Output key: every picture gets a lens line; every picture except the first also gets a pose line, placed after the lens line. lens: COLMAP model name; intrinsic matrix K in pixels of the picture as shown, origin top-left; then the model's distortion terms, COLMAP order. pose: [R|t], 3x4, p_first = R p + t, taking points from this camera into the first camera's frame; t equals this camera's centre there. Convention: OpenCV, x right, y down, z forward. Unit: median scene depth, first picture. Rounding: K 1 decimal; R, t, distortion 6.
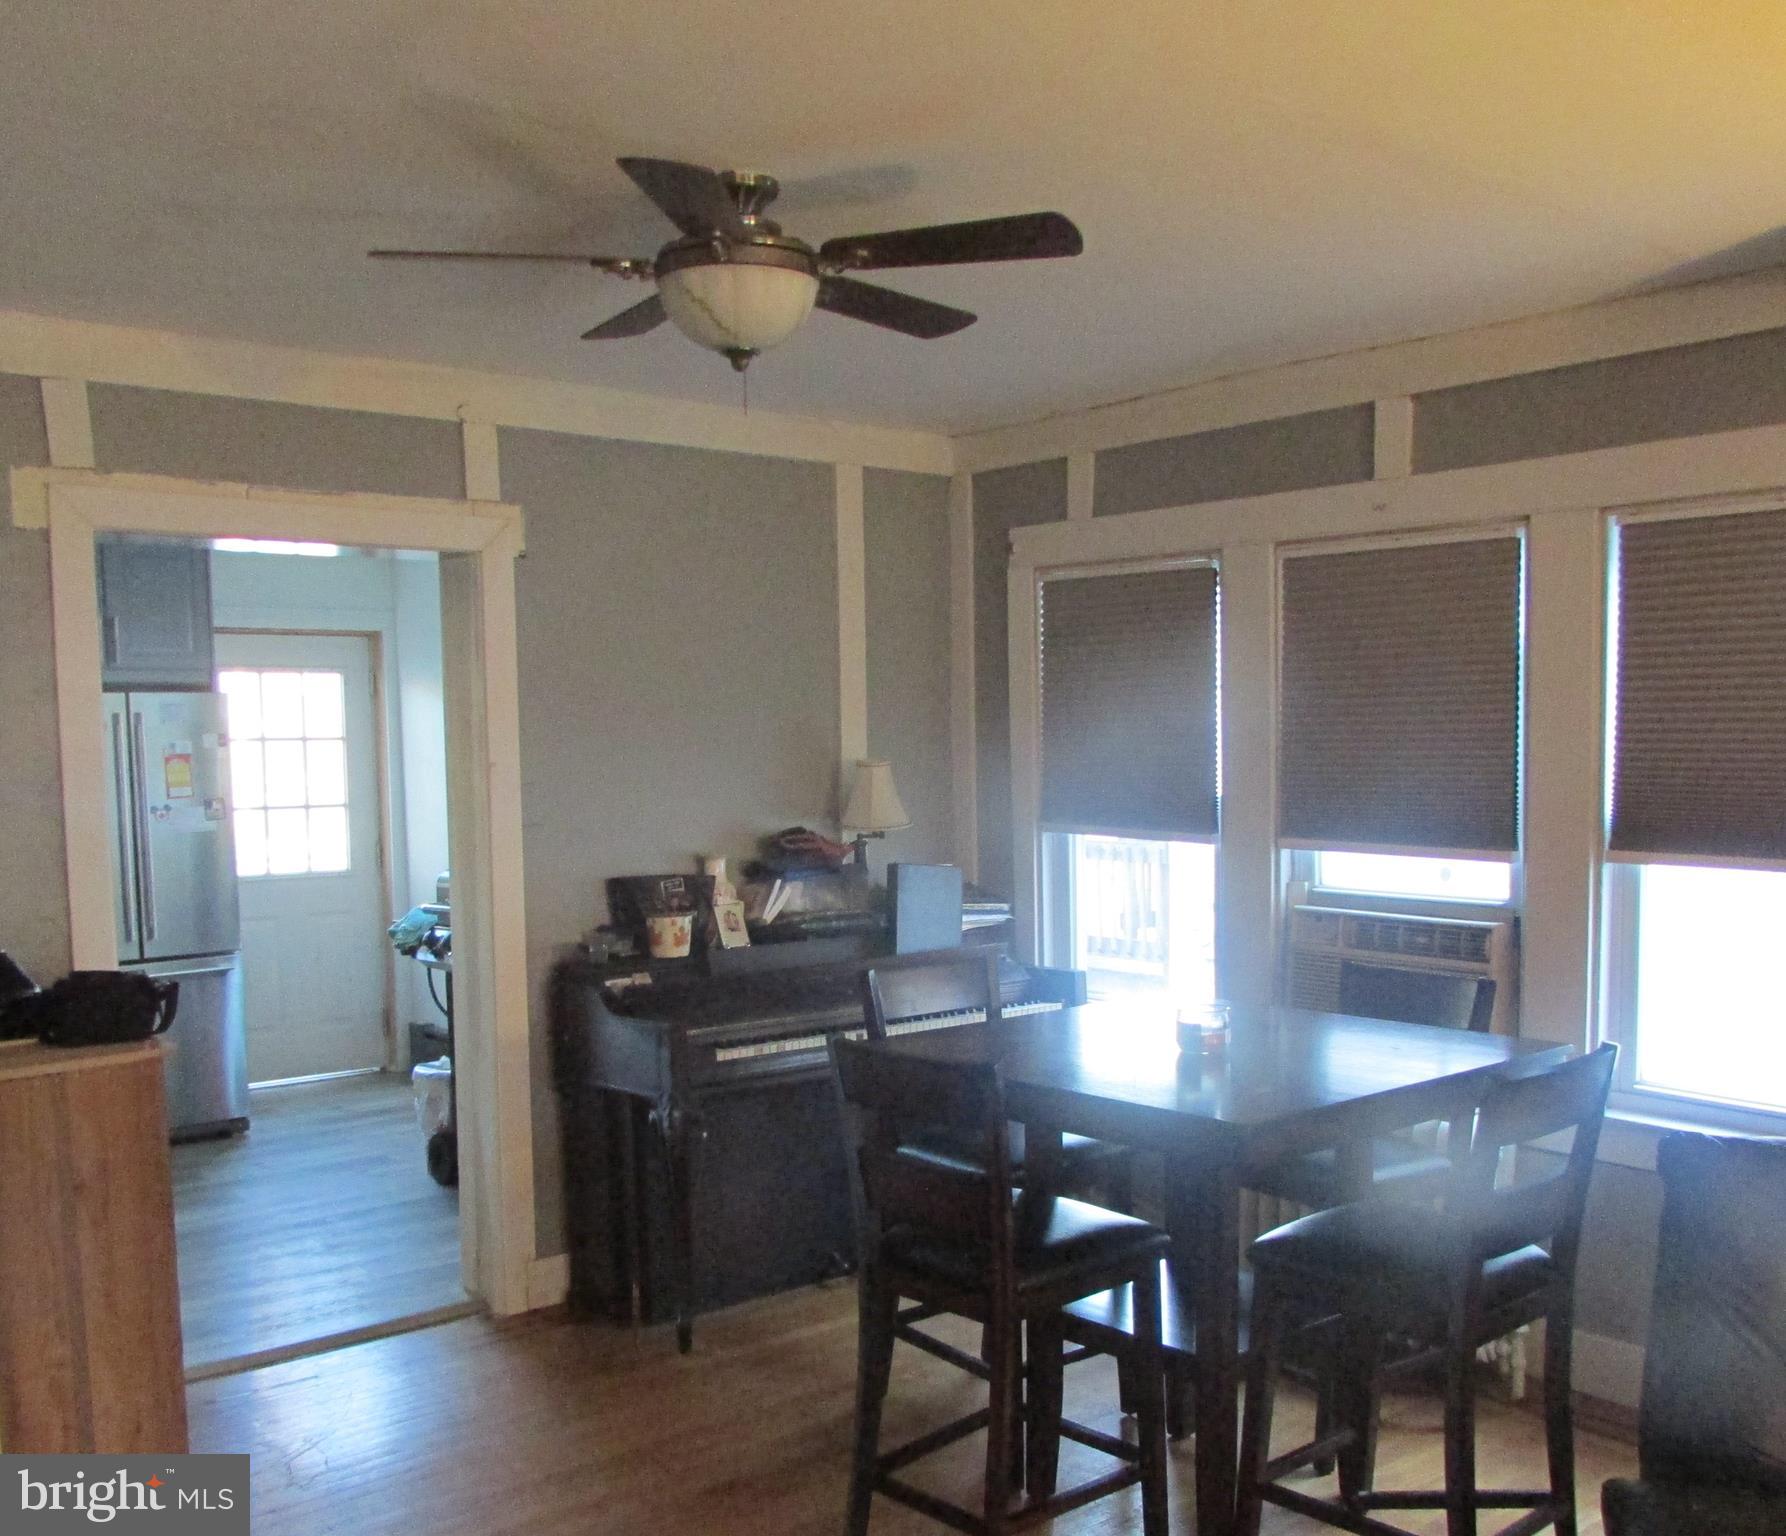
lens RADIAL K [[1710.4, 0, 894.1], [0, 1710.4, 888.2], [0, 0, 1]] dist [-0.014136, -0.015062]
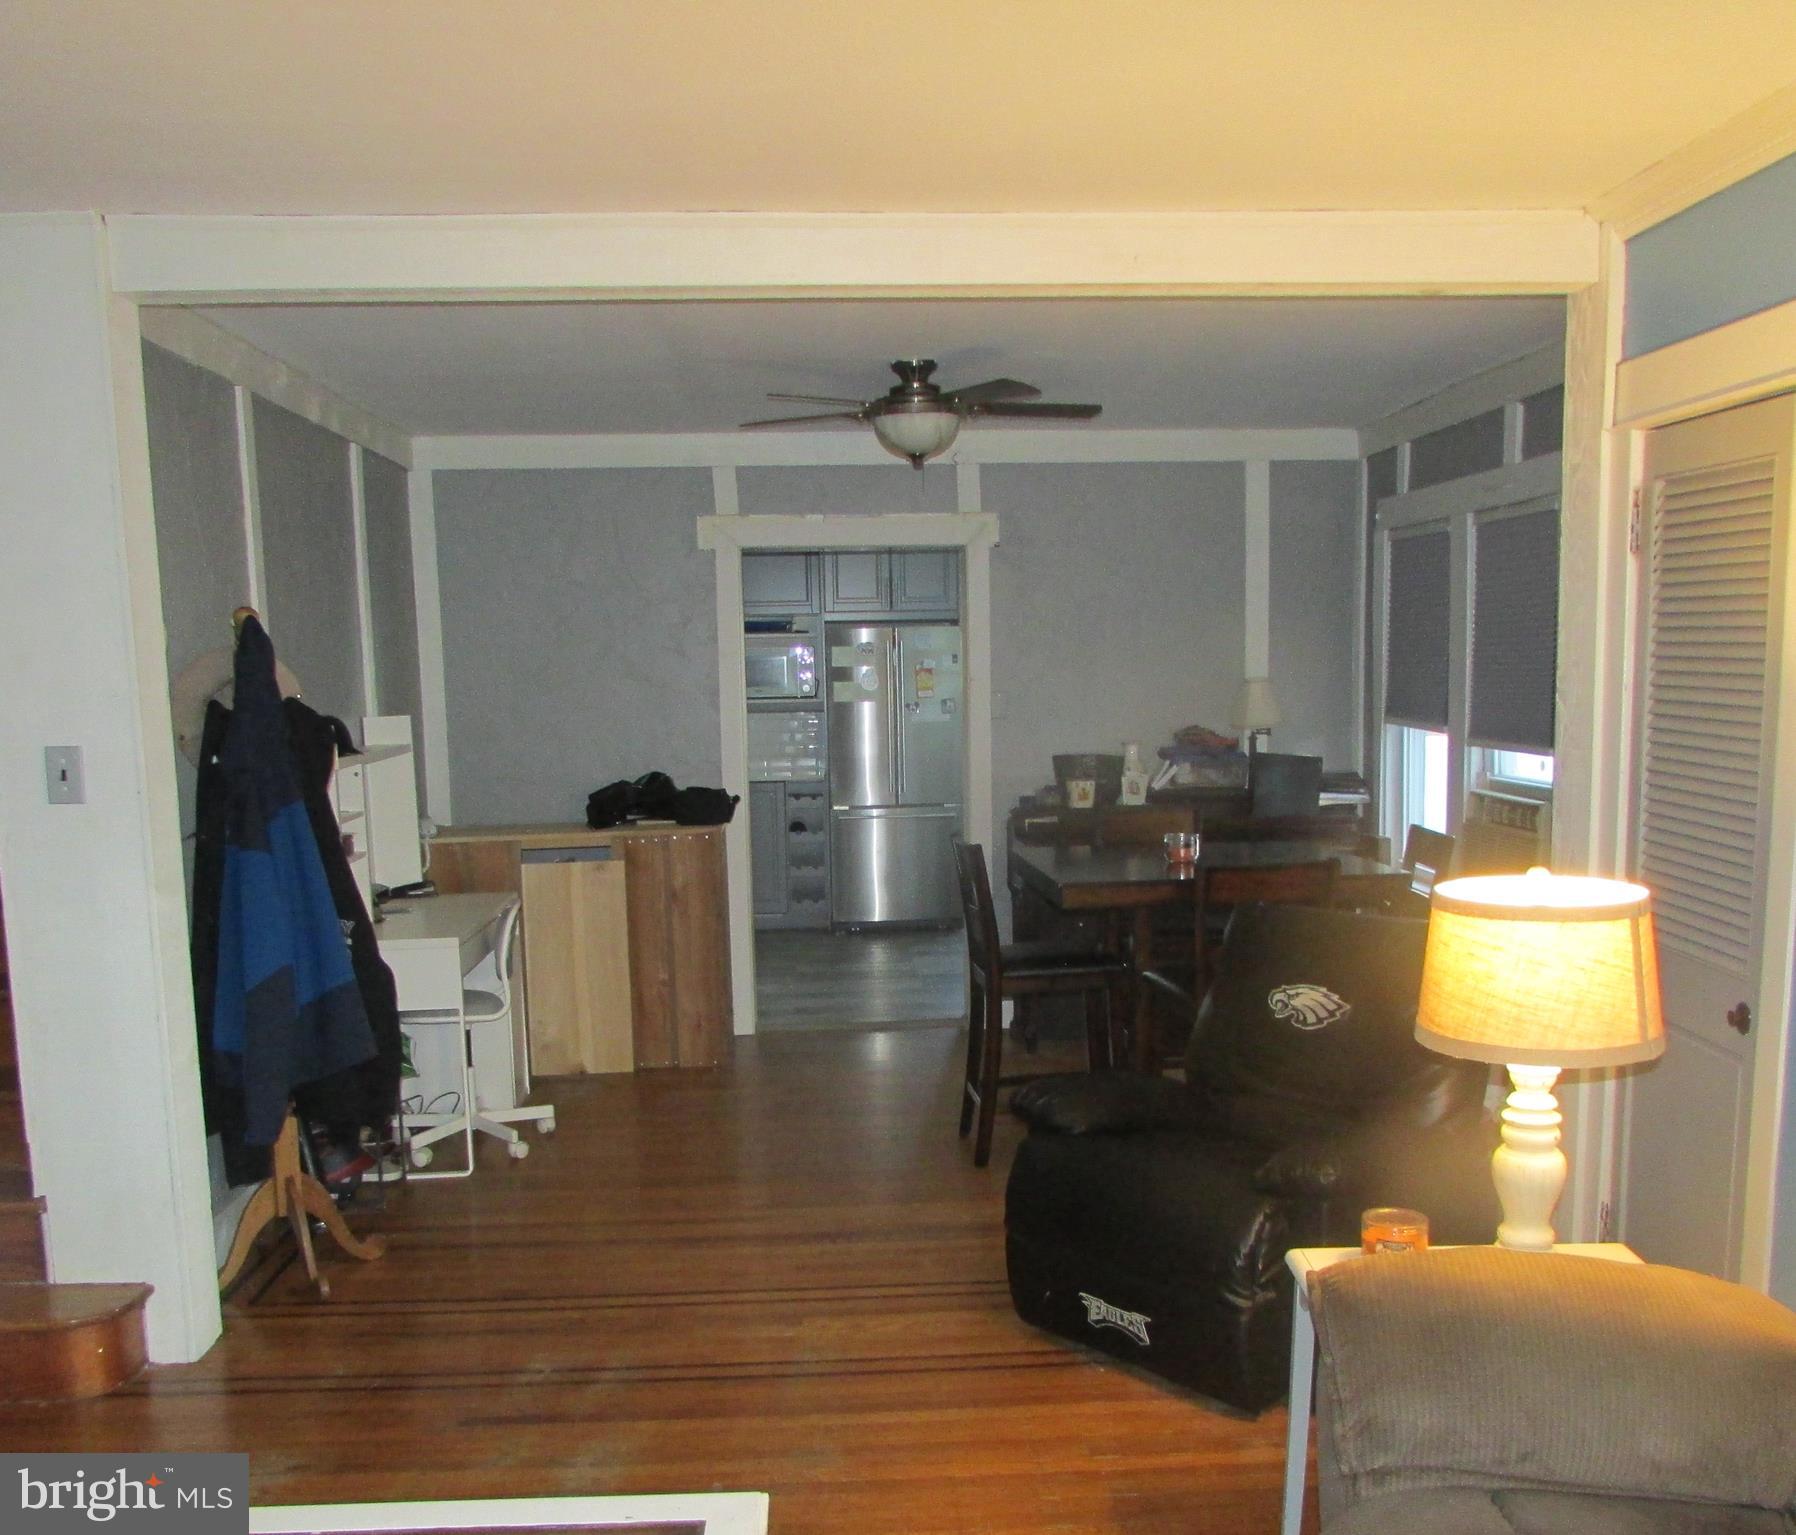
lens RADIAL K [[1719.9, 0, 899.1], [0, 1719.9, 888.4], [0, 0, 1]] dist [-0.014136, -0.015062]
pose [[0.808897, 0.077718, -0.582792, 0.603444], [-0.045593, 0.996532, 0.069611, 0.012348], [0.586180, -0.029737, 0.809635, -0.311042]]
